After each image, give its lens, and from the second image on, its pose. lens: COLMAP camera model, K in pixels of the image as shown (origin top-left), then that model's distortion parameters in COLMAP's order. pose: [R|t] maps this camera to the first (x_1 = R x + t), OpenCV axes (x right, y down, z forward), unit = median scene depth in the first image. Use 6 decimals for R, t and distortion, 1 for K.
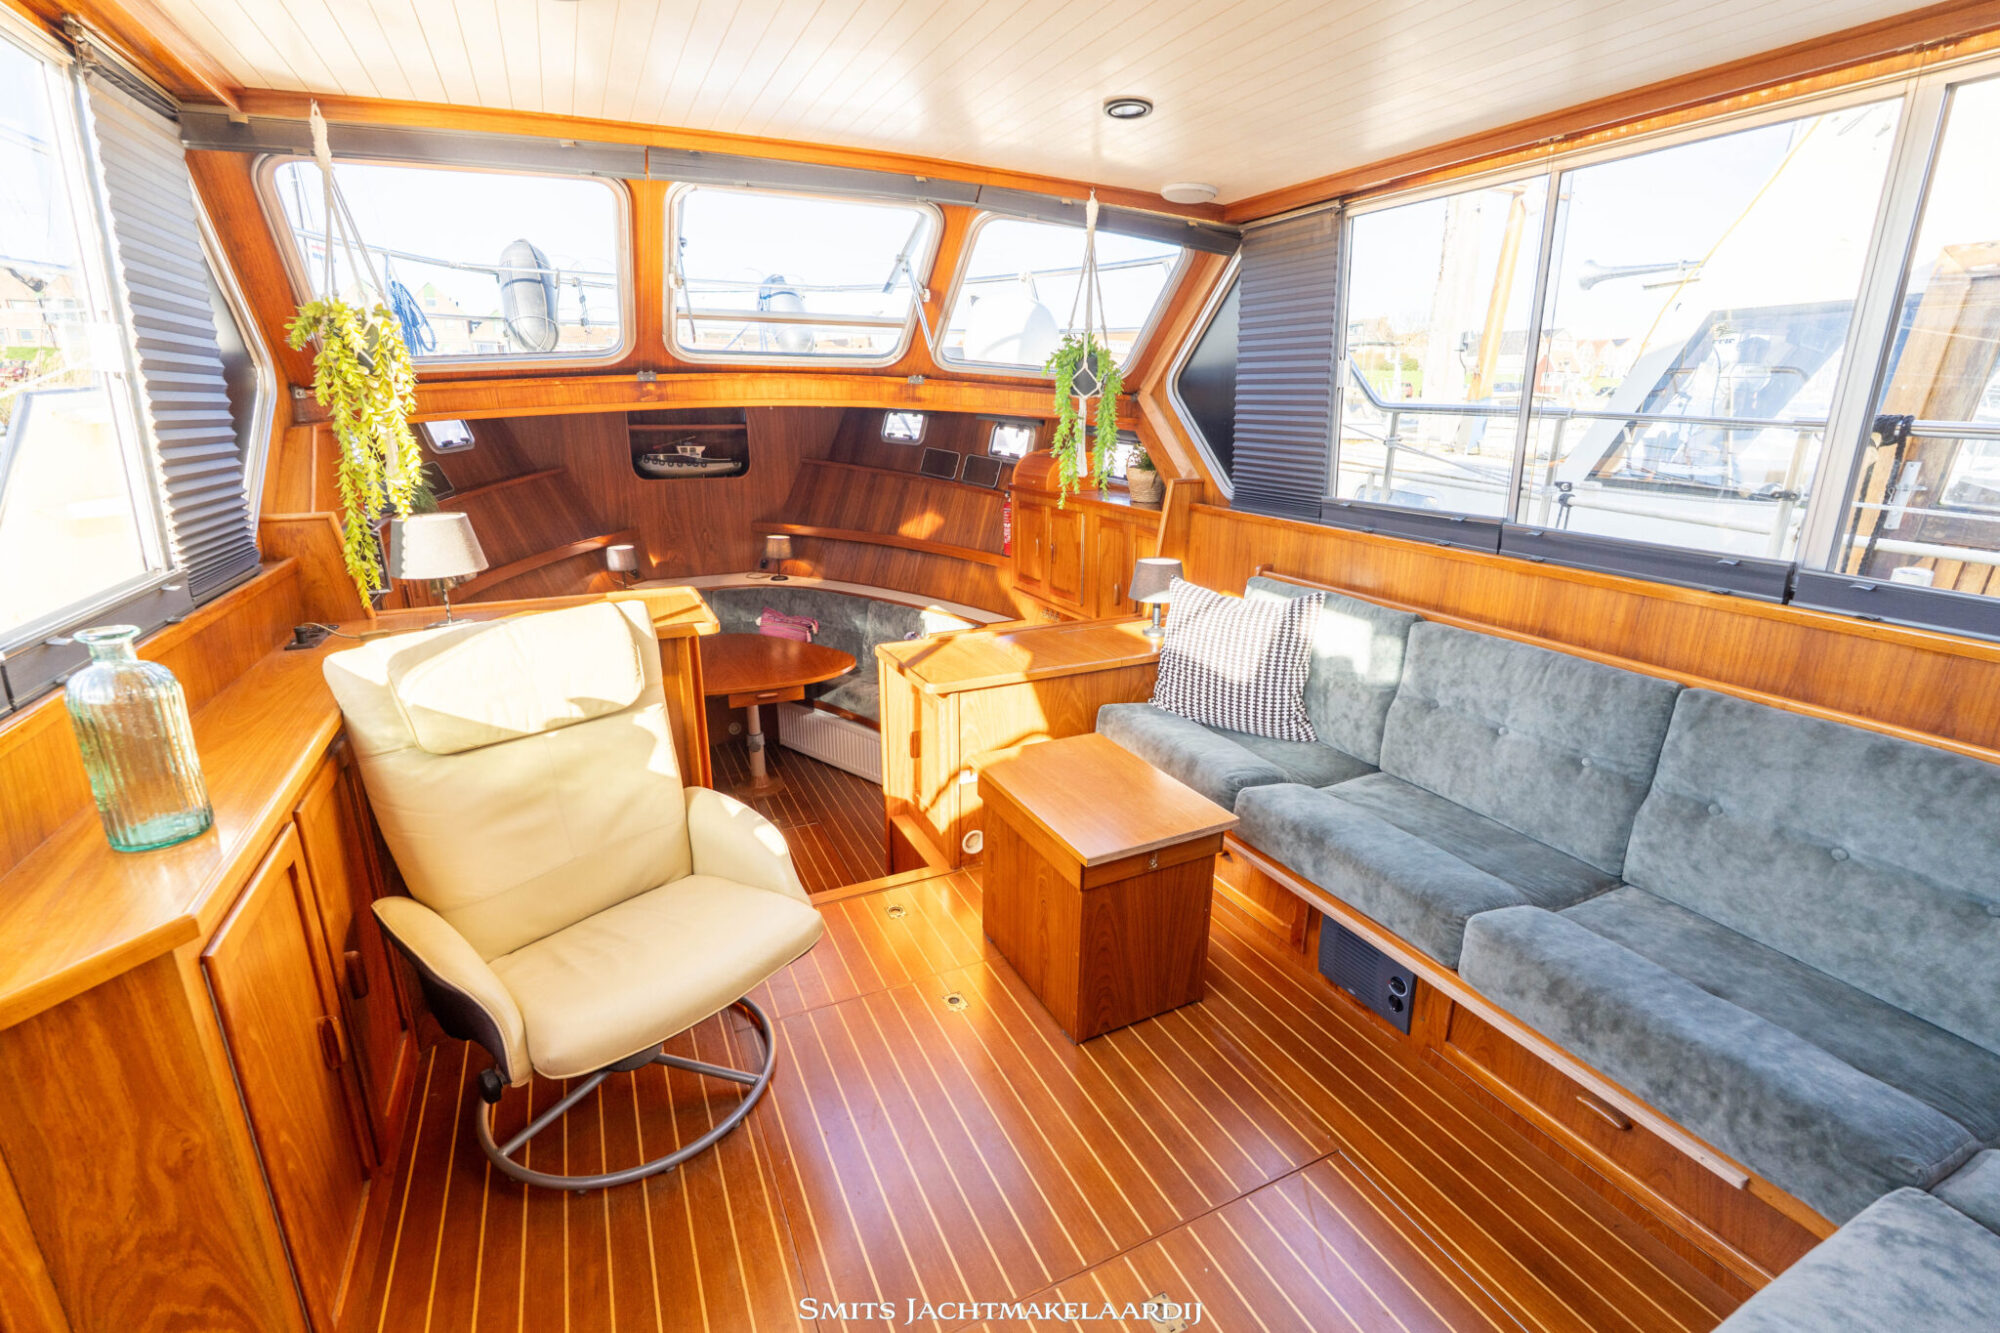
lens RADIAL K [[867.8, 0, 1000.0], [0, 867.8, 666.5], [0, 0, 1]] dist [0.002747, -0.000015]
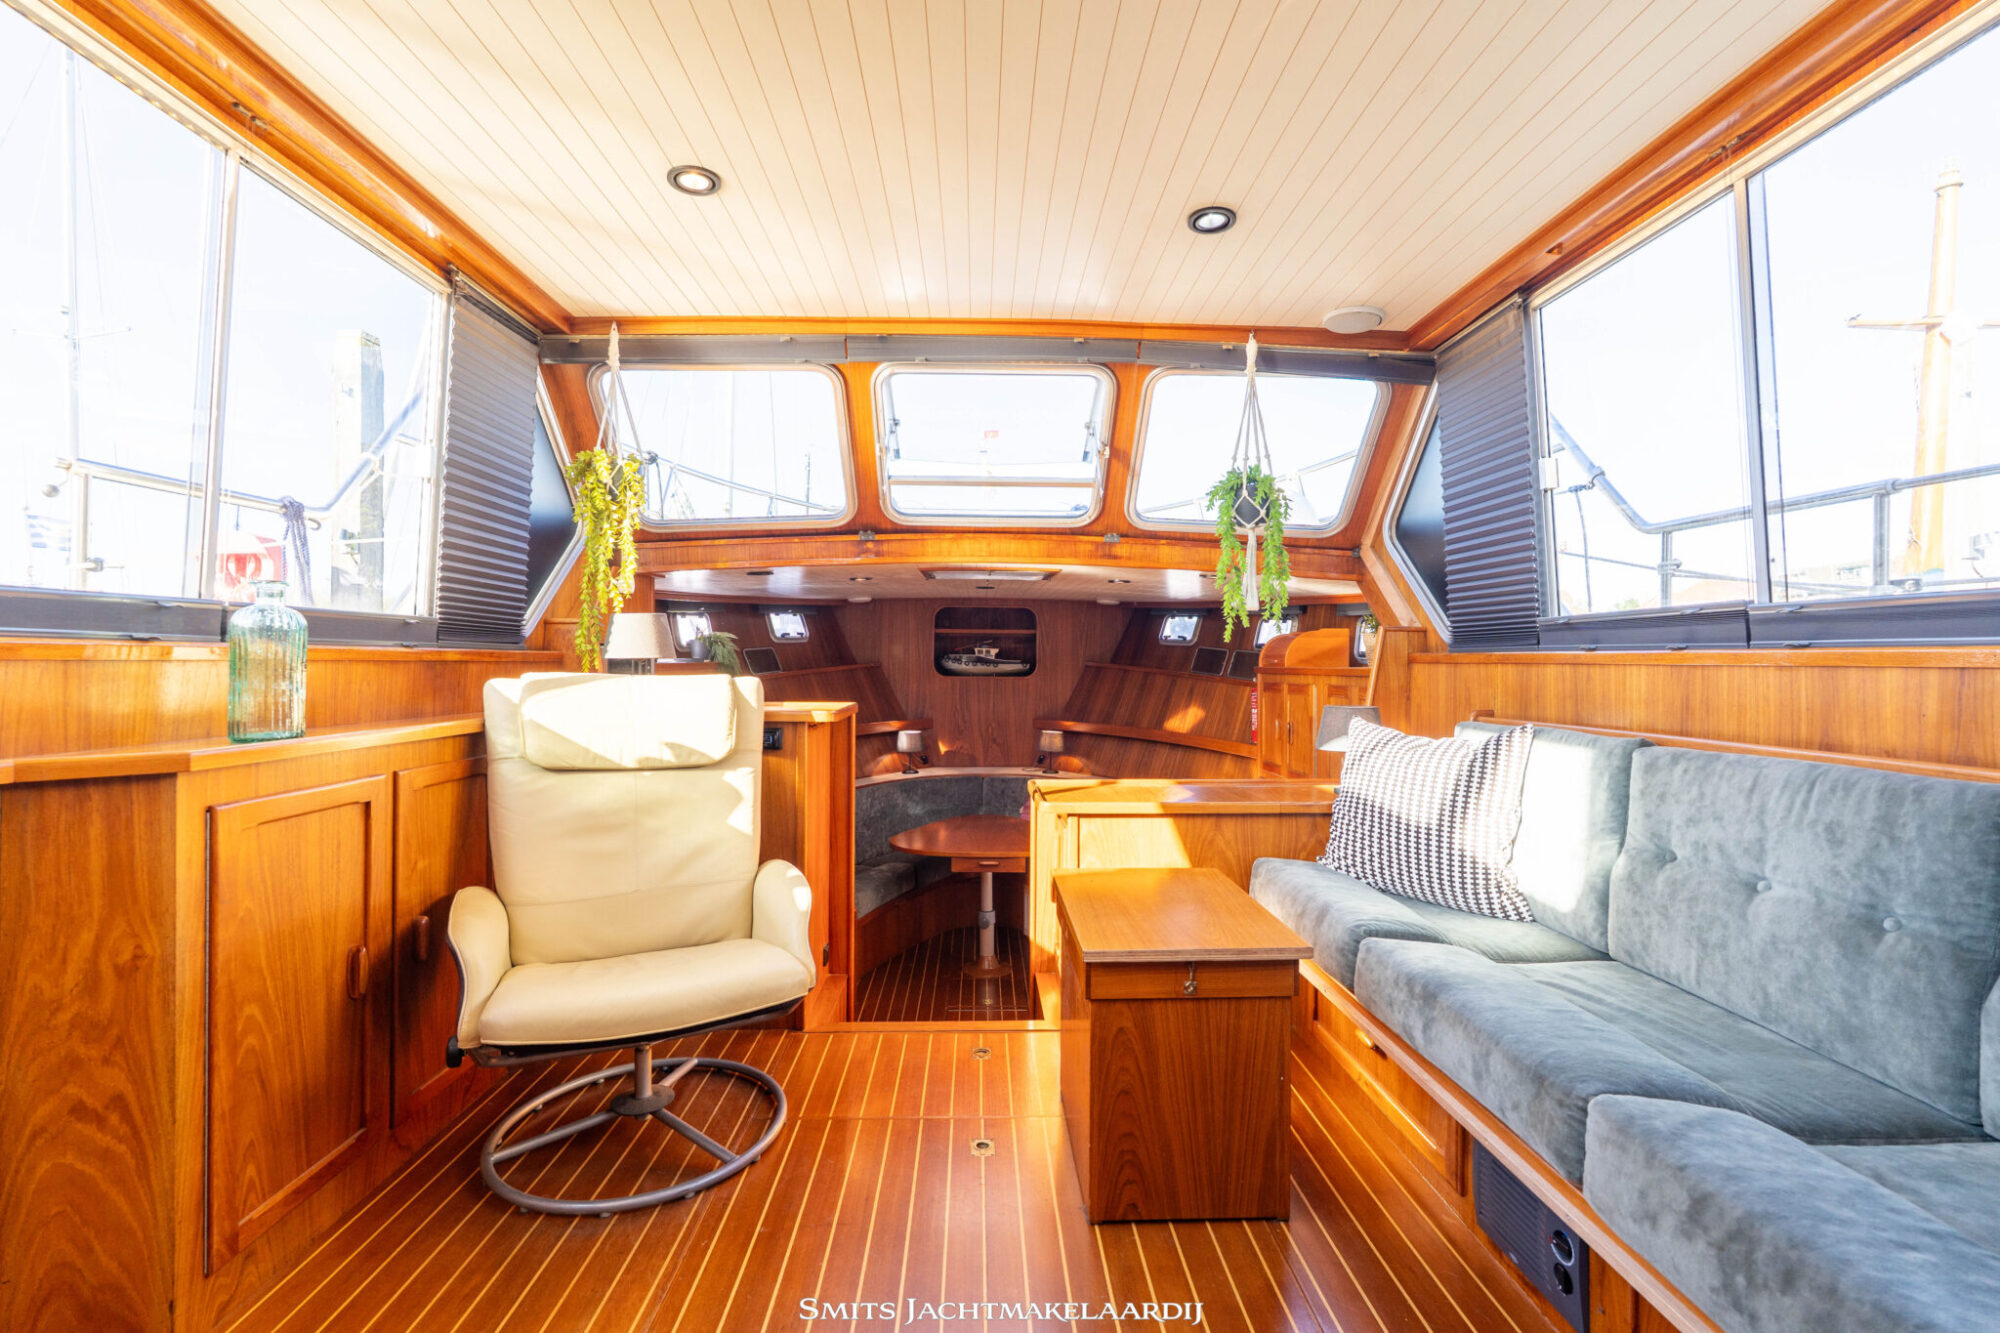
lens RADIAL K [[867.8, 0, 1000.0], [0, 867.8, 666.5], [0, 0, 1]] dist [0.002747, -0.000015]
pose [[0.915272, 0.004193, -0.402815, 0.313629], [-0.118981, 0.958149, -0.260374, 0.160699], [0.384865, 0.286241, 0.877465, 0.131314]]
